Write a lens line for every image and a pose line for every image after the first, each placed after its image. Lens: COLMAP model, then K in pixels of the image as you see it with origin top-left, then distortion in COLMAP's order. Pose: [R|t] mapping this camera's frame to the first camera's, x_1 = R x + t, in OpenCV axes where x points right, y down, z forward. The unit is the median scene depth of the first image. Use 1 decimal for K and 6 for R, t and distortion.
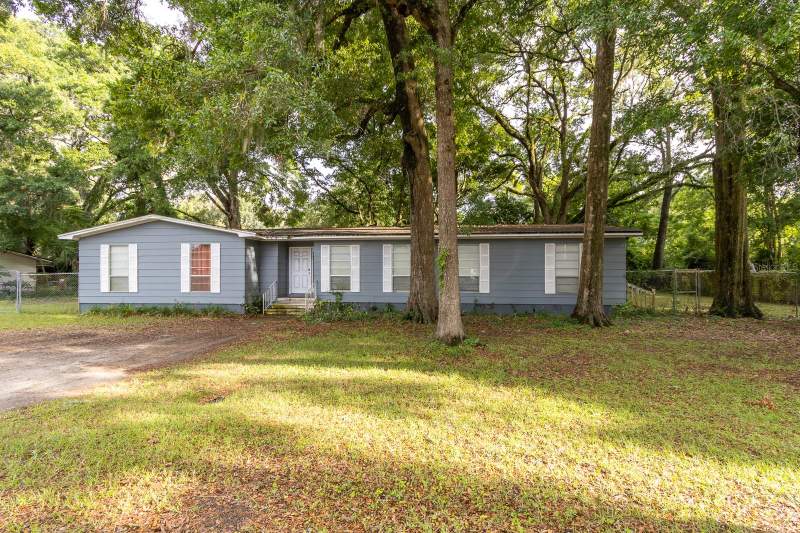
lens RADIAL K [[328.8, 0, 399.0], [0, 328.8, 277.3], [0, 0, 1]] dist [0.001468, 0.000159]
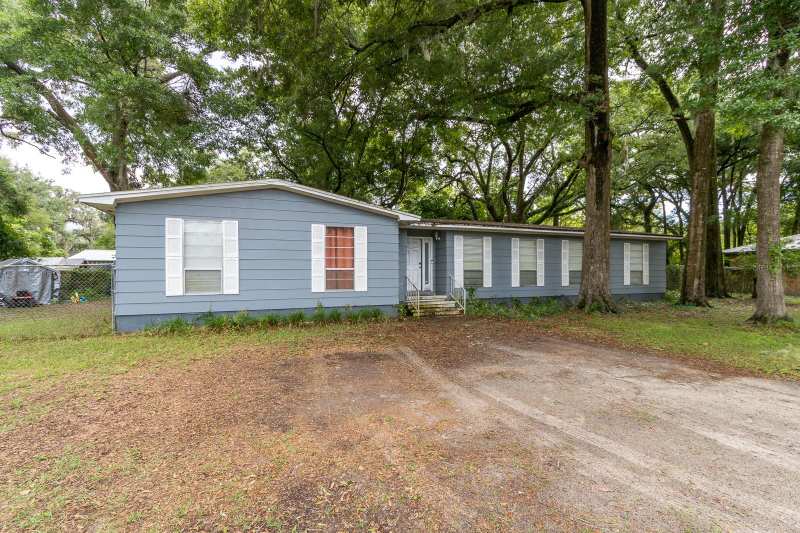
lens RADIAL K [[386.5, 0, 410.9], [0, 386.5, 269.2], [0, 0, 1]] dist [0.003523, 0.000155]
pose [[0.869087, 0.003026, 0.494650, -0.890723], [-0.000686, 0.999988, -0.004913, -0.000234], [-0.494658, 0.003930, 0.869079, 0.157350]]
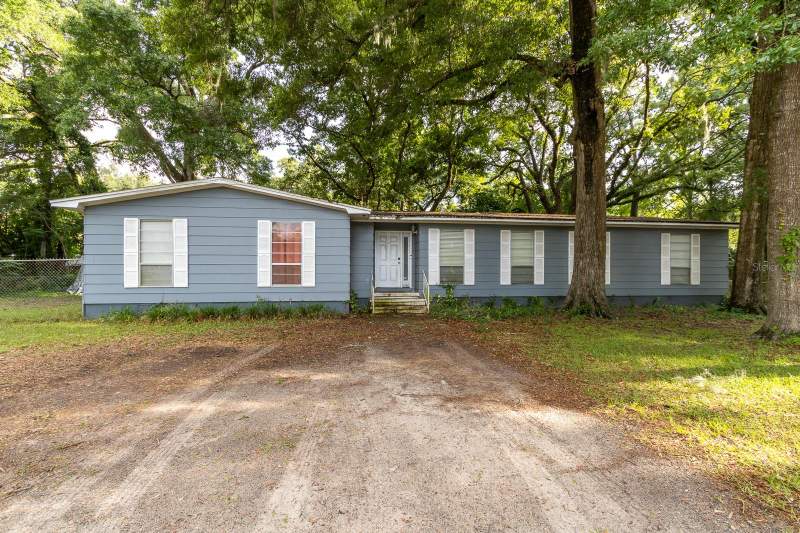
lens RADIAL K [[386.5, 0, 410.9], [0, 386.5, 269.2], [0, 0, 1]] dist [0.003523, 0.000155]
pose [[0.967227, 0.002988, 0.253895, -0.548887], [-0.004204, 0.999982, 0.004245, 0.001803], [-0.253878, -0.005173, 0.967222, 0.072614]]
